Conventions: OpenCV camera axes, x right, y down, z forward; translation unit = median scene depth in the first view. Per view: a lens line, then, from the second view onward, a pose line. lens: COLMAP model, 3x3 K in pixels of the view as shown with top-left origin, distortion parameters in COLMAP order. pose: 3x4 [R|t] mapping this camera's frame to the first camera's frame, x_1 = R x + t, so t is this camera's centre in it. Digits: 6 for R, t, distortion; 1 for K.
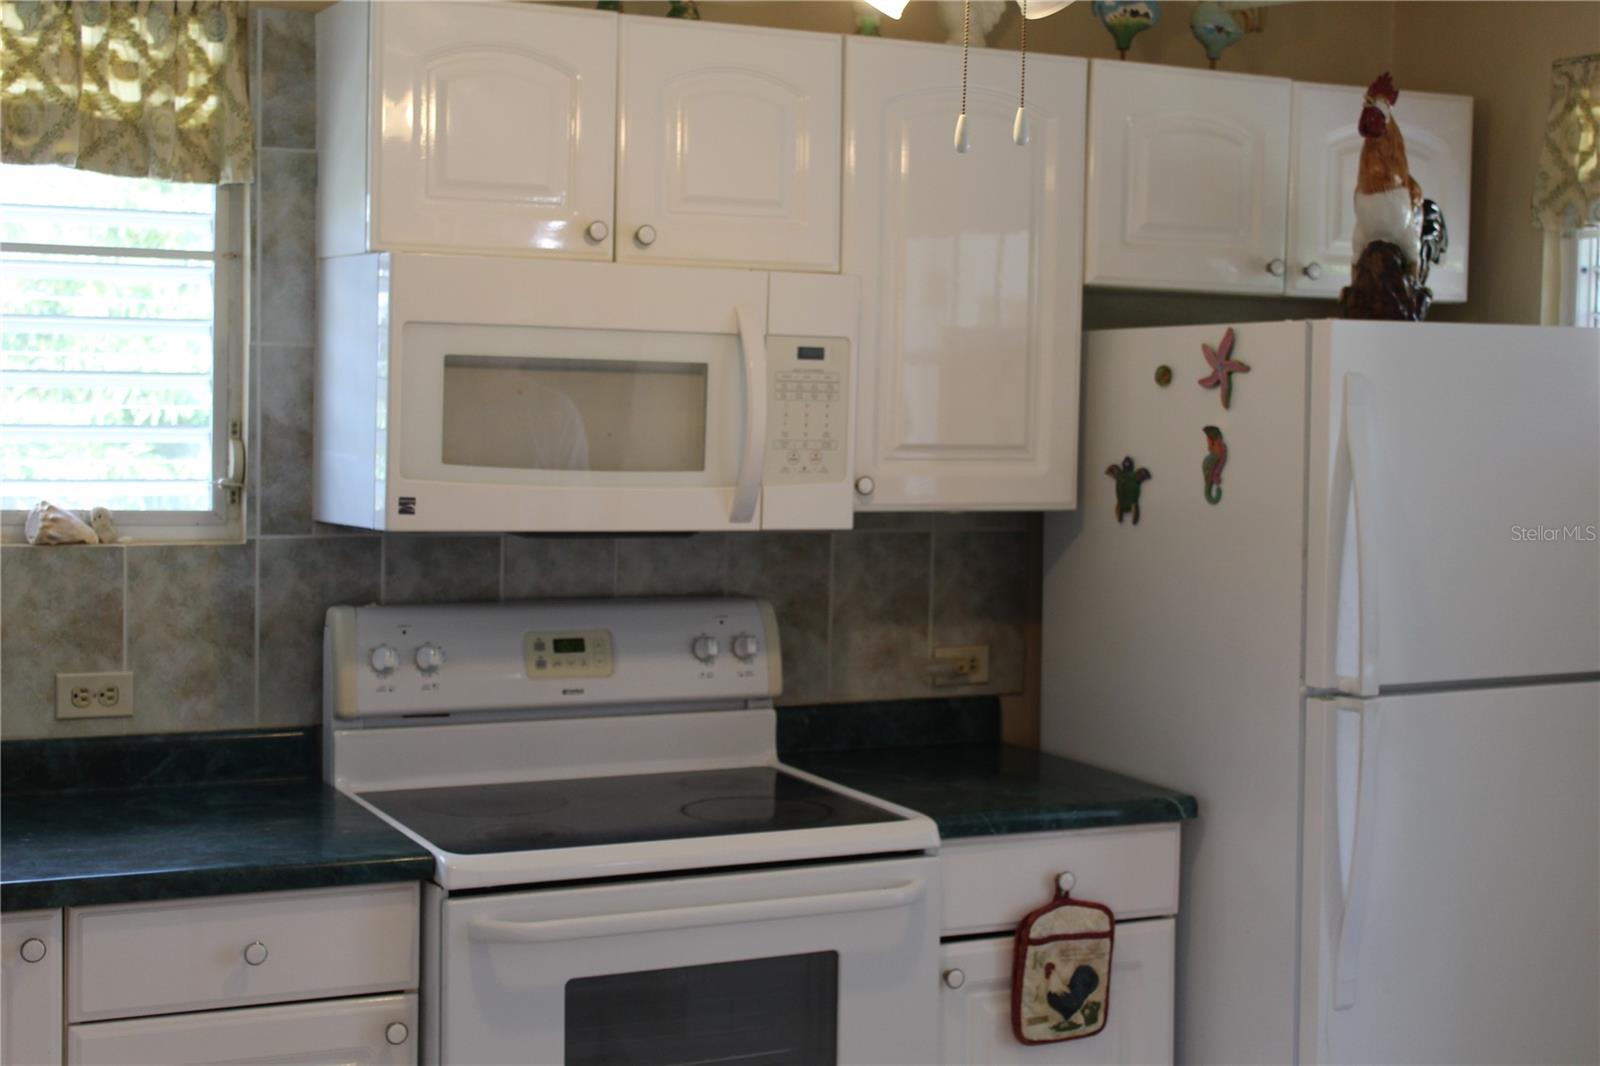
lens RADIAL K [[2359.9, 0, 800.0], [0, 2359.9, 533.0], [0, 0, 1]] dist [-0.016239, 0.022445]
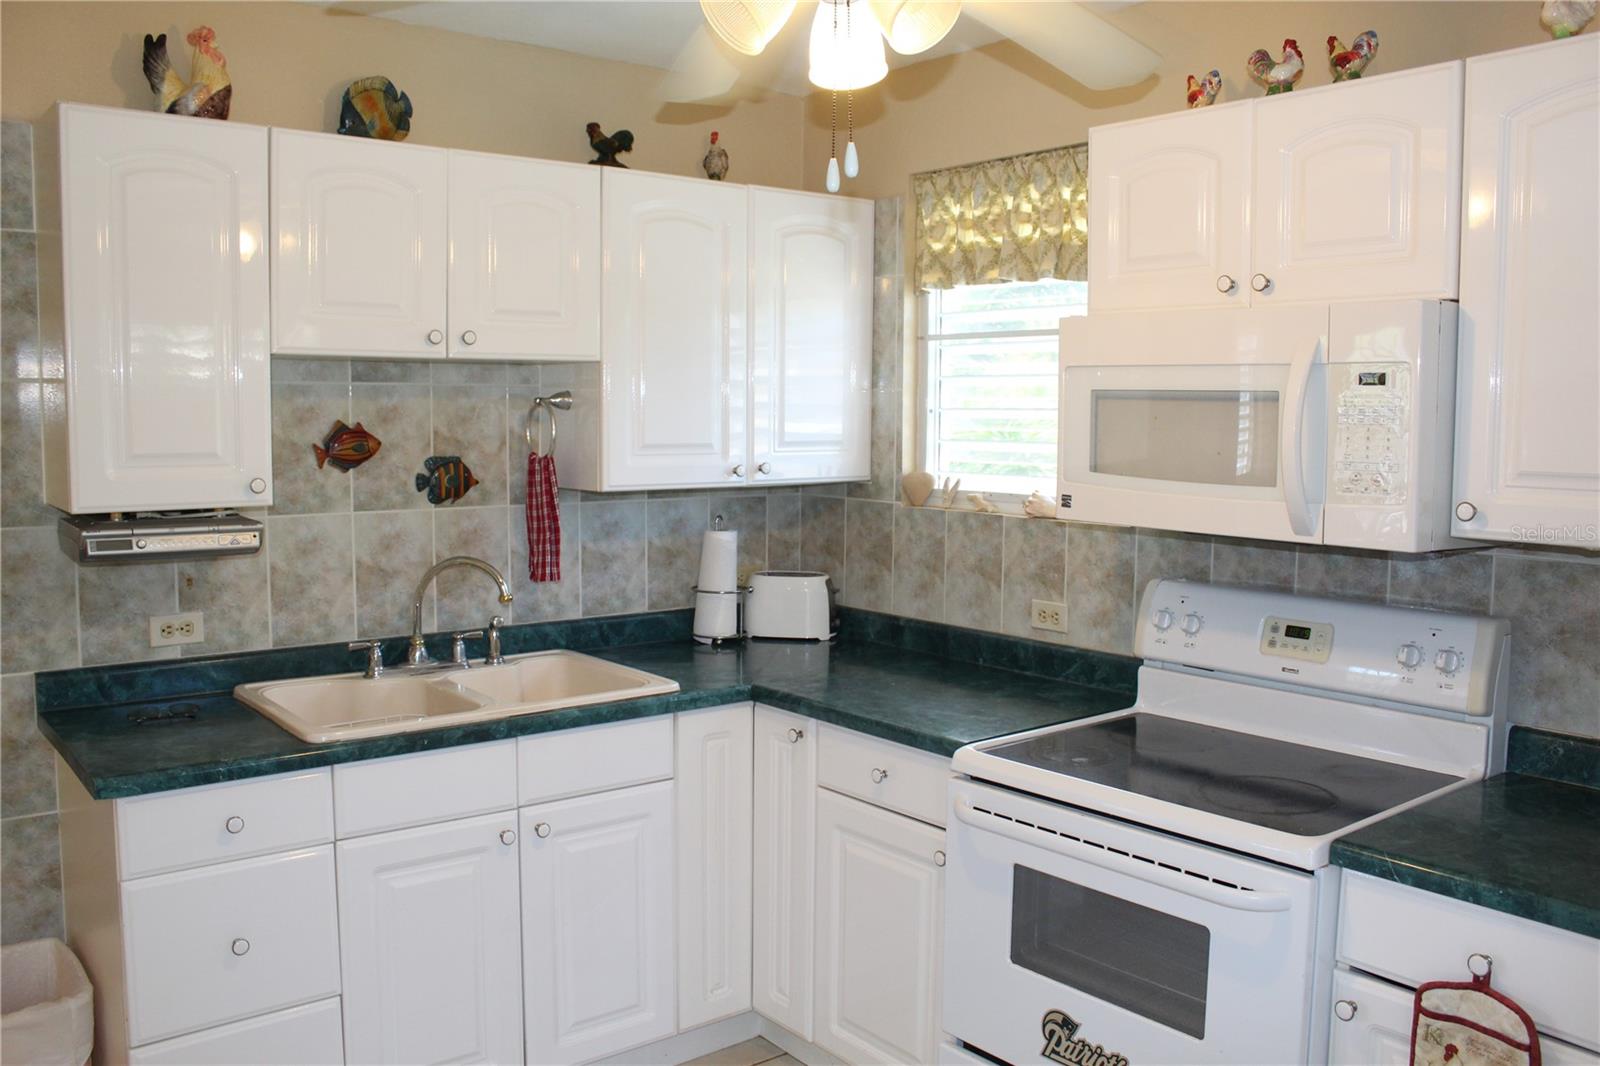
lens RADIAL K [[1349.0, 0, 800.0], [0, 1349.0, 533.0], [0, 0, 1]] dist [-0.150968, 0.141863]
pose [[0.211327, 0.068898, -0.974984, 0.523457], [-0.062902, 0.996403, 0.056778, -0.025898], [0.975389, 0.049330, 0.214900, 0.637326]]
